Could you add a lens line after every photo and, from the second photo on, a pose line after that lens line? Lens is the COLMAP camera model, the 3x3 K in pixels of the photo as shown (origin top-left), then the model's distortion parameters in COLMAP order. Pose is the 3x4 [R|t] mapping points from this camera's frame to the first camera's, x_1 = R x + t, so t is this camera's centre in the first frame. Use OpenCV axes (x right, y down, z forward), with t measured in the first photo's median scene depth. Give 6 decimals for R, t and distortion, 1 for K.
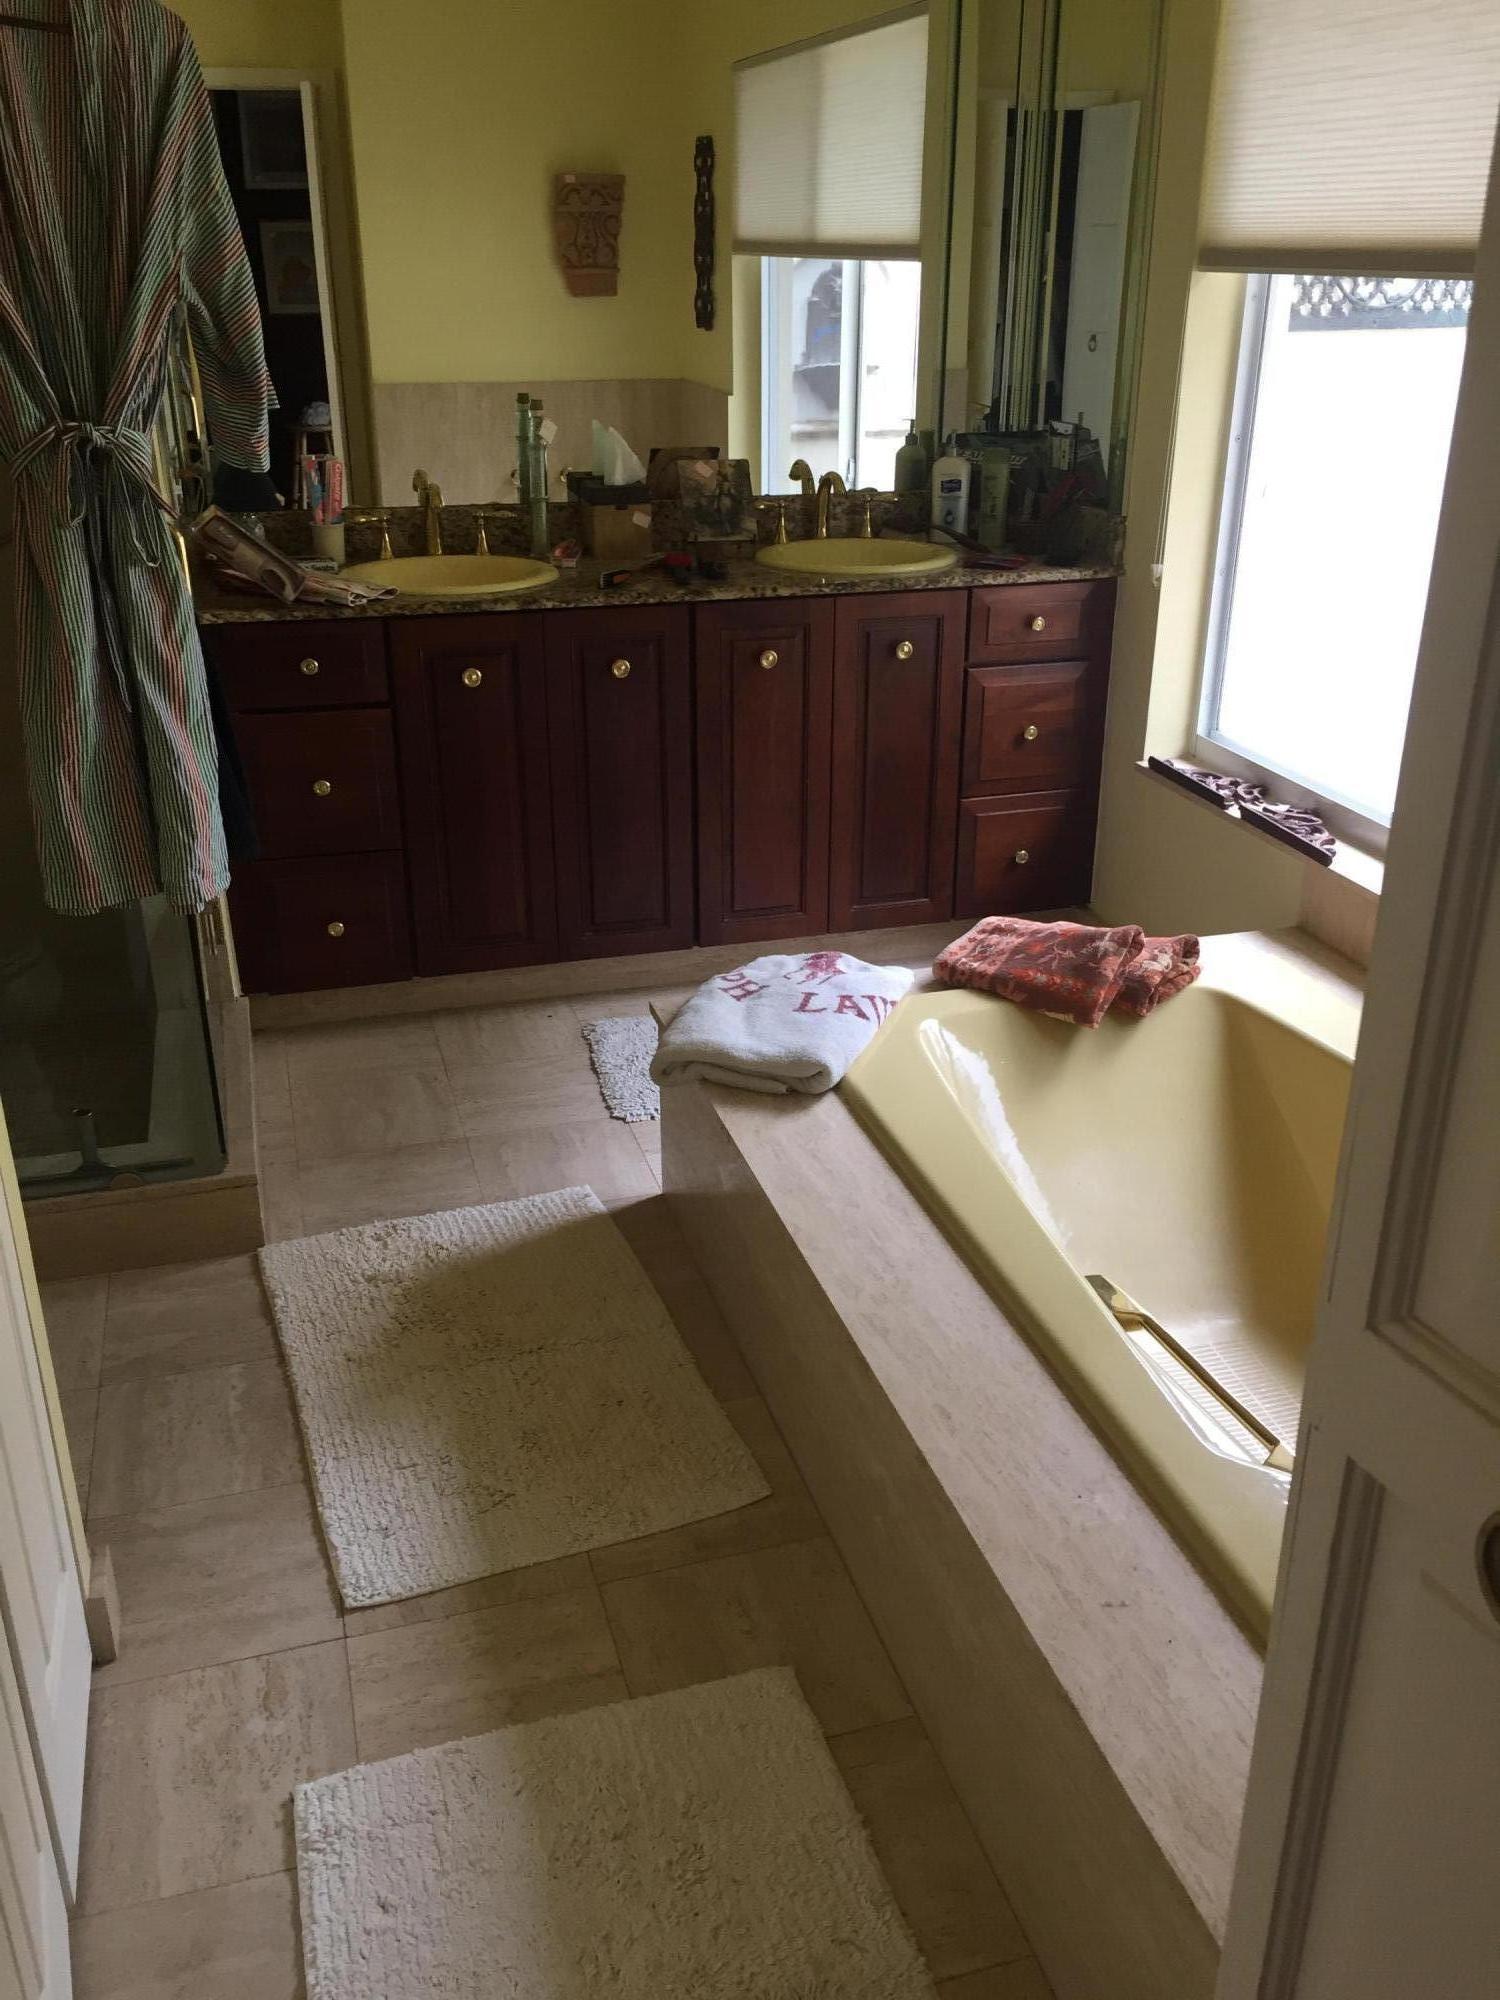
lens RADIAL K [[1718.4, 0, 760.2], [0, 1718.4, 1016.9], [0, 0, 1]] dist [0.082679, -0.117292]
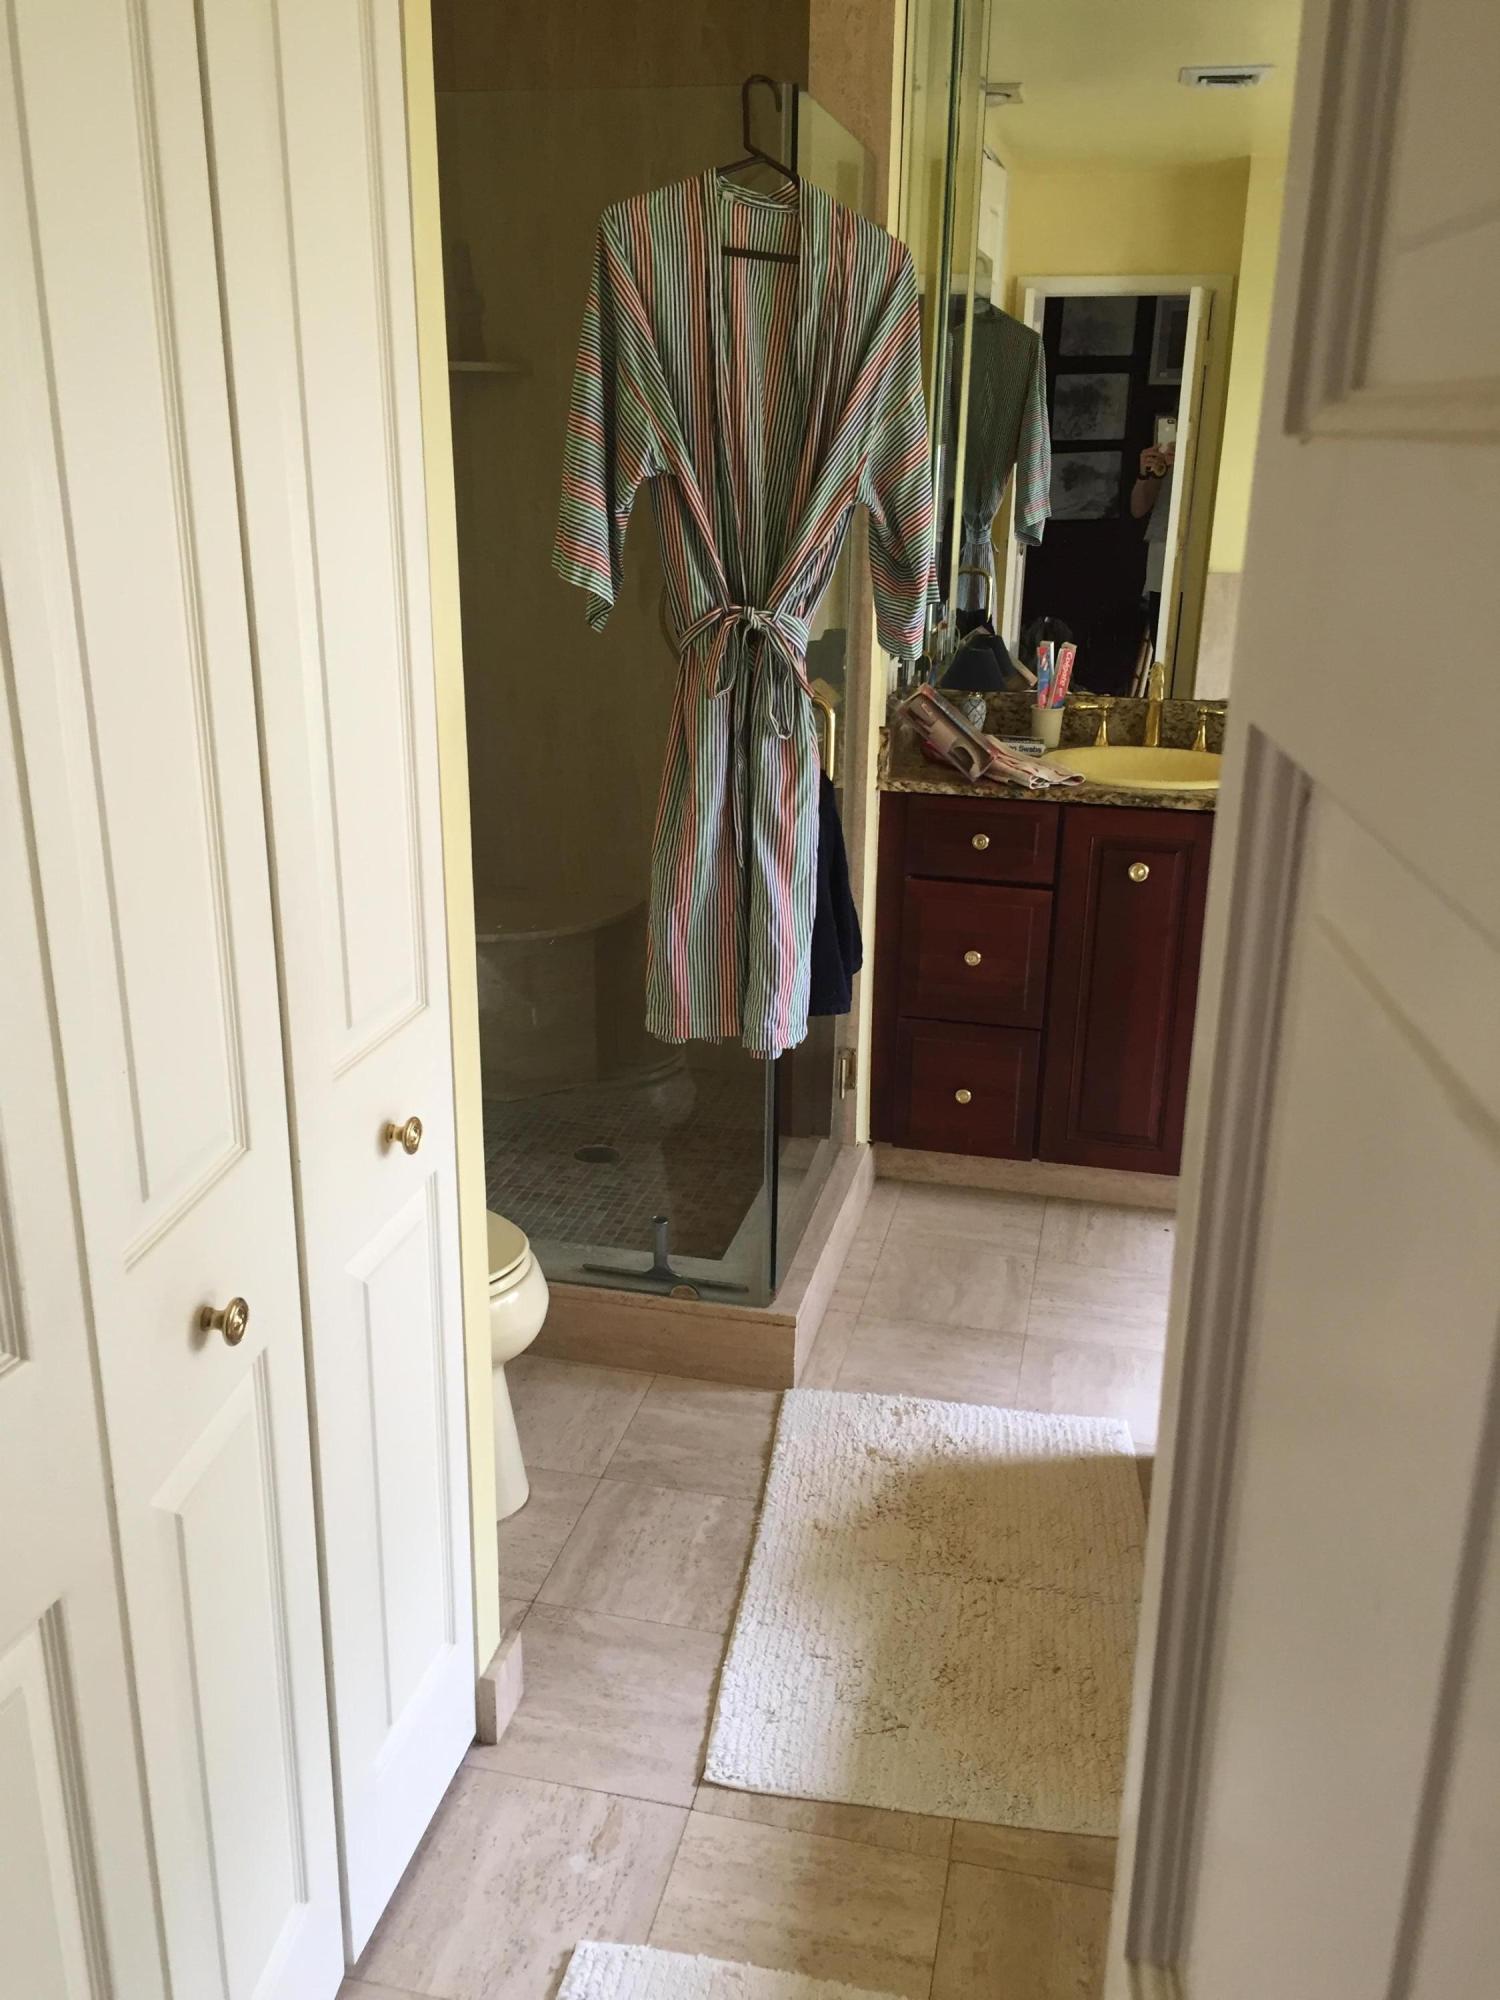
lens RADIAL K [[1718.4, 0, 759.3], [0, 1718.4, 1005.1], [0, 0, 1]] dist [0.082679, -0.117292]
pose [[0.868593, 0.171004, -0.465085, 0.145869], [-0.215563, 0.975502, -0.043909, -0.043798], [0.446183, 0.138395, 0.884176, 0.067427]]
